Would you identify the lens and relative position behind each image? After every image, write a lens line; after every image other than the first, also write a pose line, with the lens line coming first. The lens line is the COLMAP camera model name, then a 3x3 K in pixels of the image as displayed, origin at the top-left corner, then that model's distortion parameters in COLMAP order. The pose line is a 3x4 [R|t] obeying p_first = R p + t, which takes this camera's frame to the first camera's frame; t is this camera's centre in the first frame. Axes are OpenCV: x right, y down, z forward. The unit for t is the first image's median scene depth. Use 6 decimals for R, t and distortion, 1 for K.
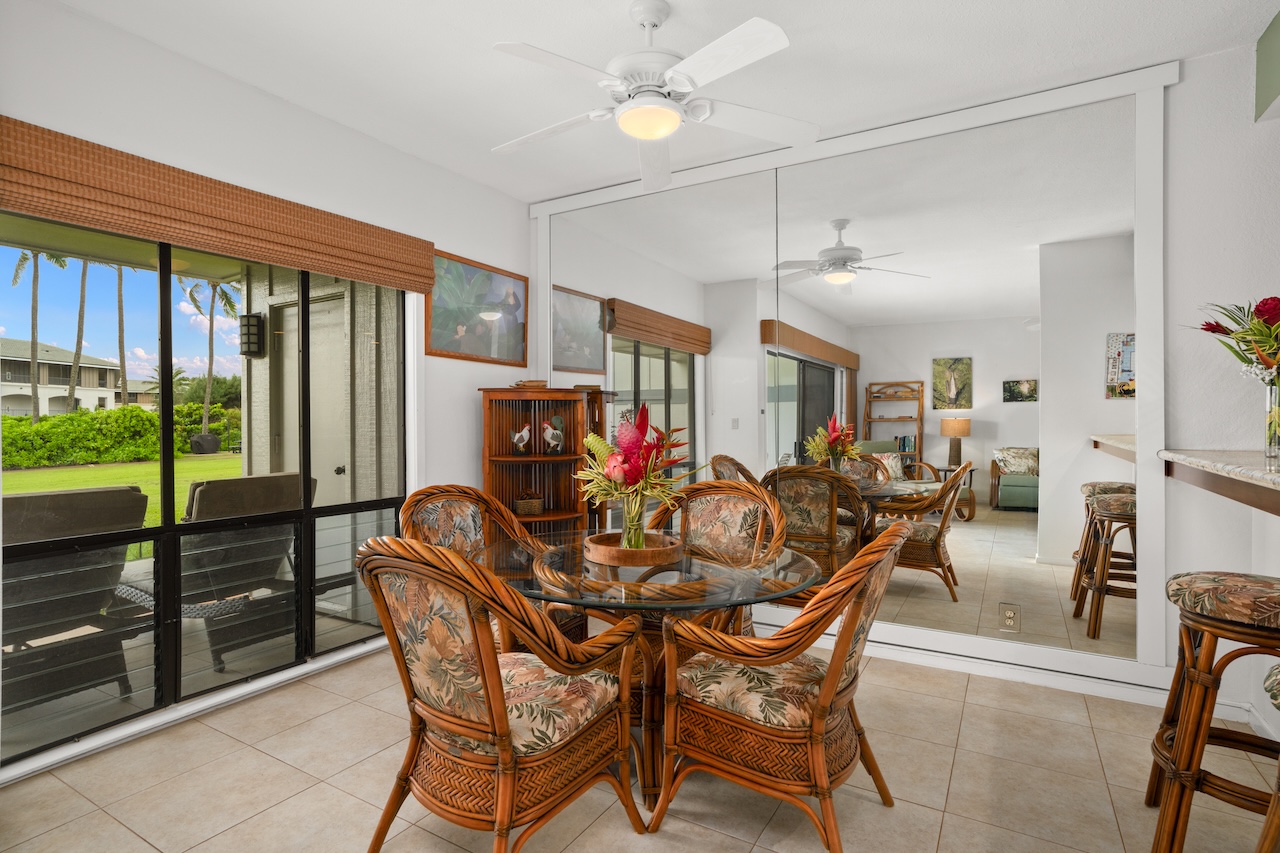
lens RADIAL K [[649.7, 0, 628.0], [0, 649.7, 420.9], [0, 0, 1]] dist [-0.047817, 0.032789]
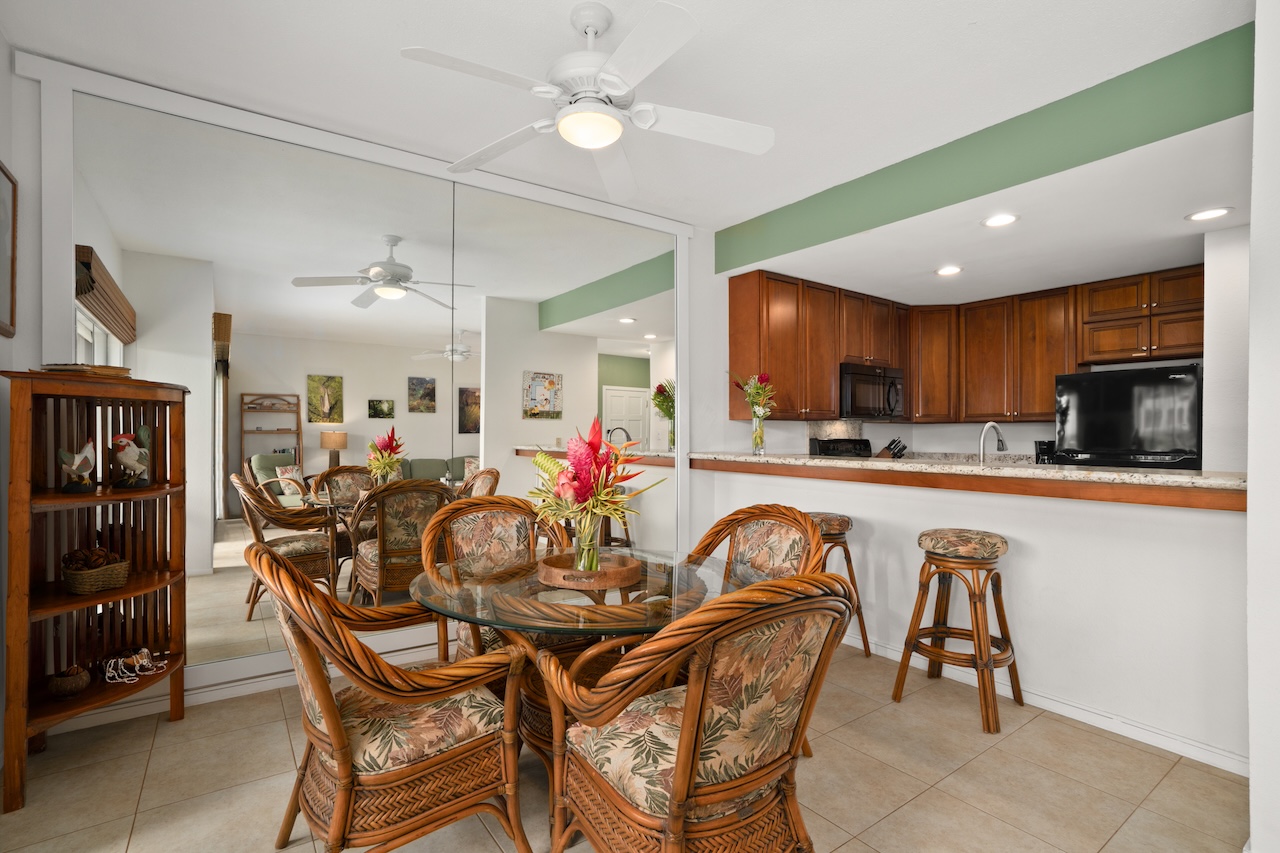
lens RADIAL K [[590.6, 0, 640.6], [0, 590.6, 438.7], [0, 0, 1]] dist [-0.045353, 0.023070]
pose [[0.406570, -0.003134, 0.913614, -0.353578], [-0.005359, 0.999969, 0.005815, -0.000630], [-0.913604, -0.007261, 0.406541, 0.269748]]
